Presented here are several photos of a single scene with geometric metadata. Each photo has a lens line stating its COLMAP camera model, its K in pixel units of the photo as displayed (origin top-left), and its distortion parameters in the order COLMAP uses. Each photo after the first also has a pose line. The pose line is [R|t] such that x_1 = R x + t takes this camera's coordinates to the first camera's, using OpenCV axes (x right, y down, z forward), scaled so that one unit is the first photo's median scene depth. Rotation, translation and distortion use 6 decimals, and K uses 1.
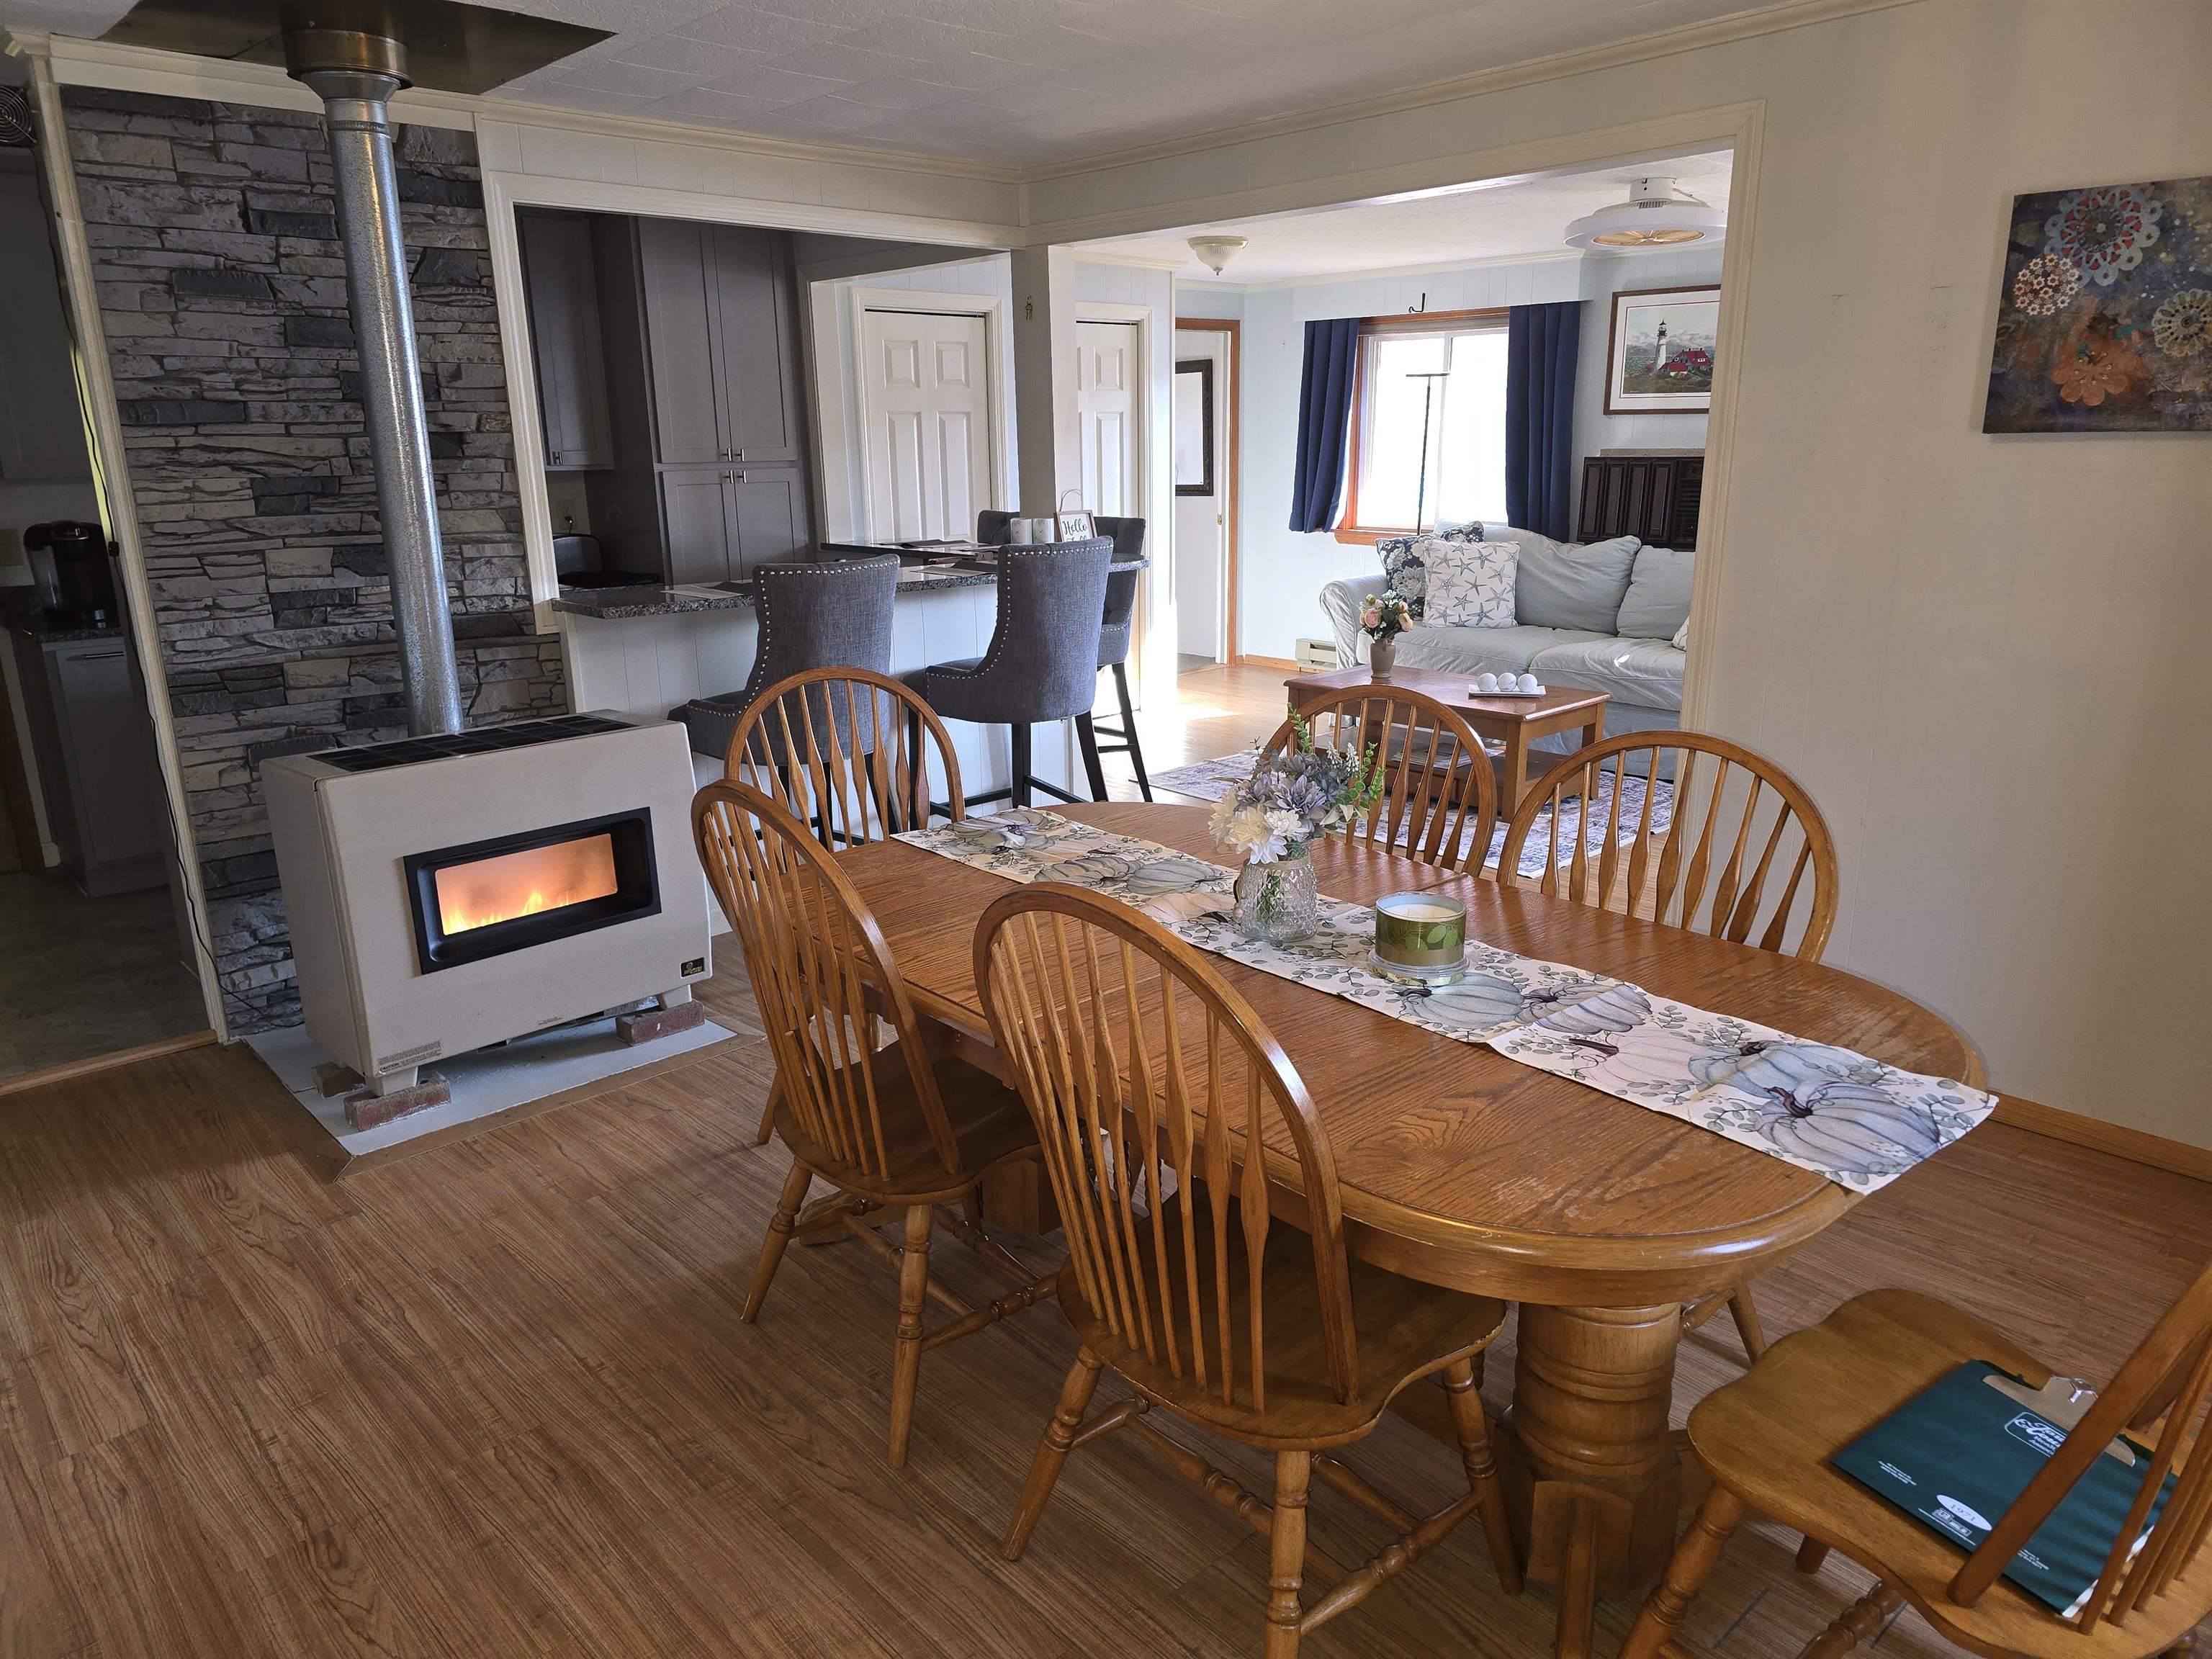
lens RADIAL K [[1450.6, 0, 1088.3], [0, 1450.6, 829.1], [0, 0, 1]] dist [0.082899, -0.066549]
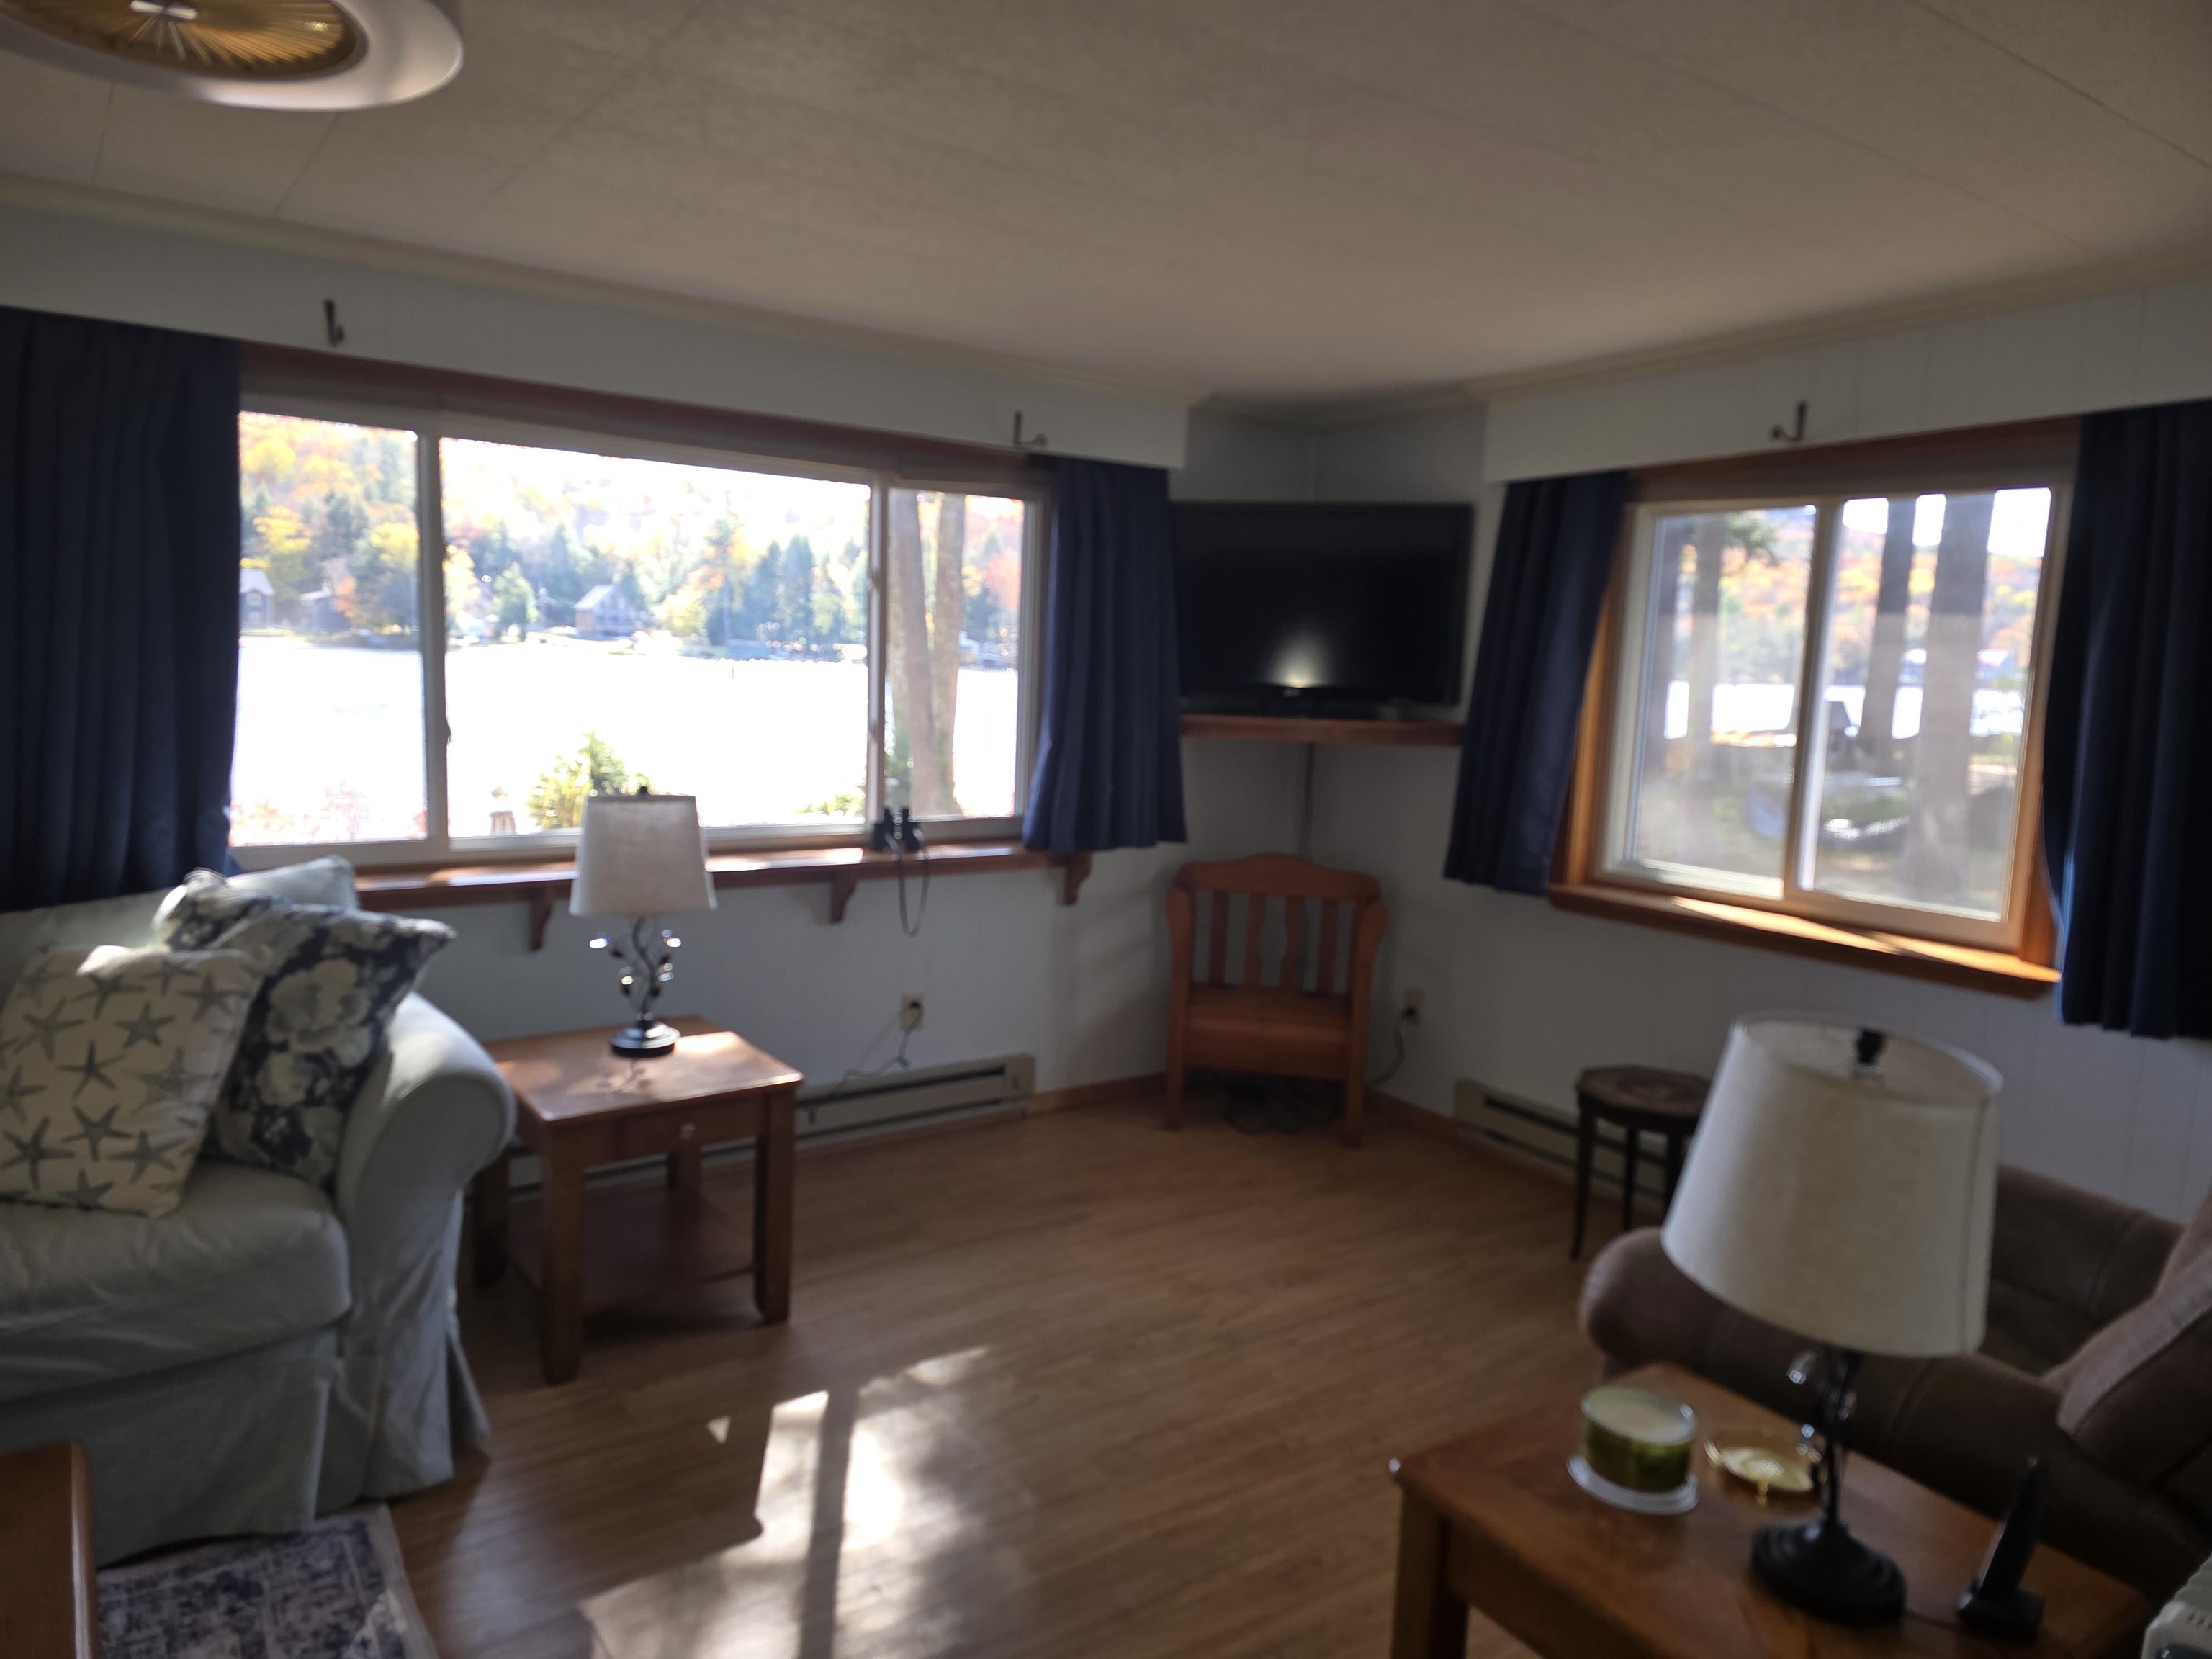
lens RADIAL K [[1450.6, 0, 1088.3], [0, 1450.6, 829.1], [0, 0, 1]] dist [0.082899, -0.066549]
pose [[0.112867, -0.104923, 0.988055, 0.064958], [0.223683, 0.971566, 0.077621, -0.161564], [-0.968105, 0.212250, 0.133127, 0.592944]]
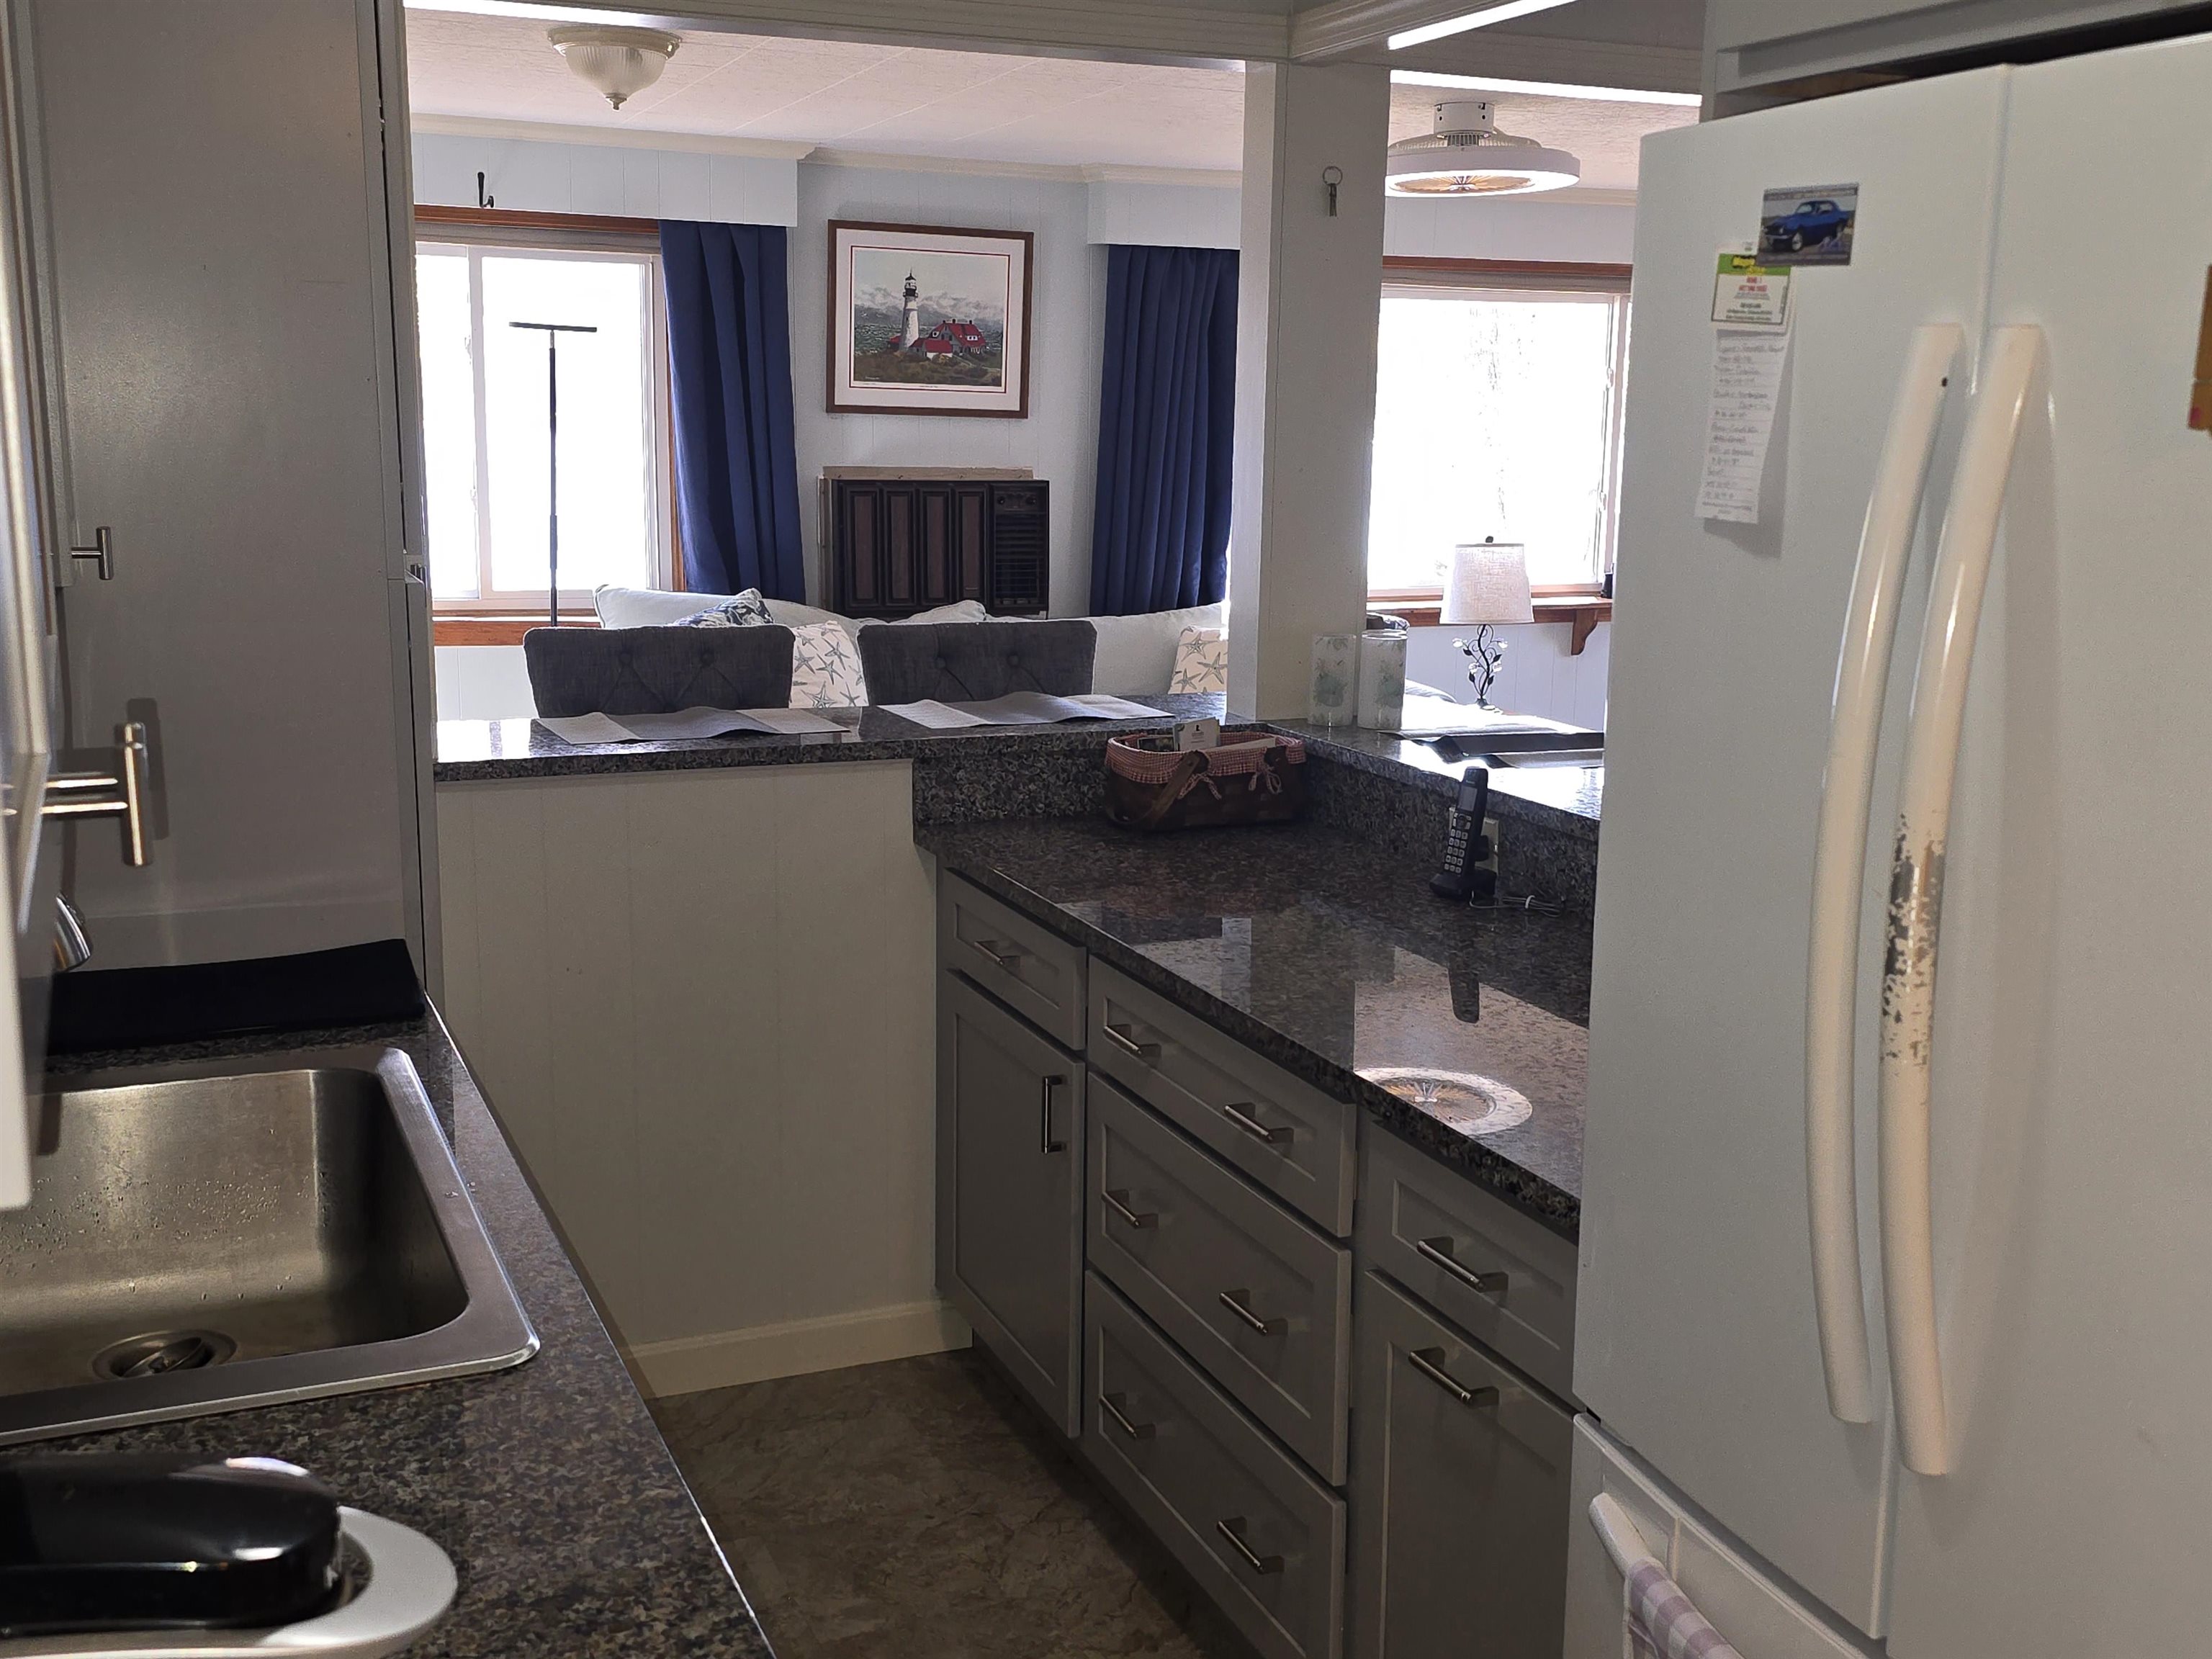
lens RADIAL K [[2245.4, 0, 1074.9], [0, 2245.4, 836.6], [0, 0, 1]] dist [0.120099, -0.175672]
pose [[0.342855, -0.164343, 0.924901, -0.536414], [0.229209, 0.969455, 0.087294, -0.171250], [-0.910996, 0.182067, 0.370051, 0.599045]]
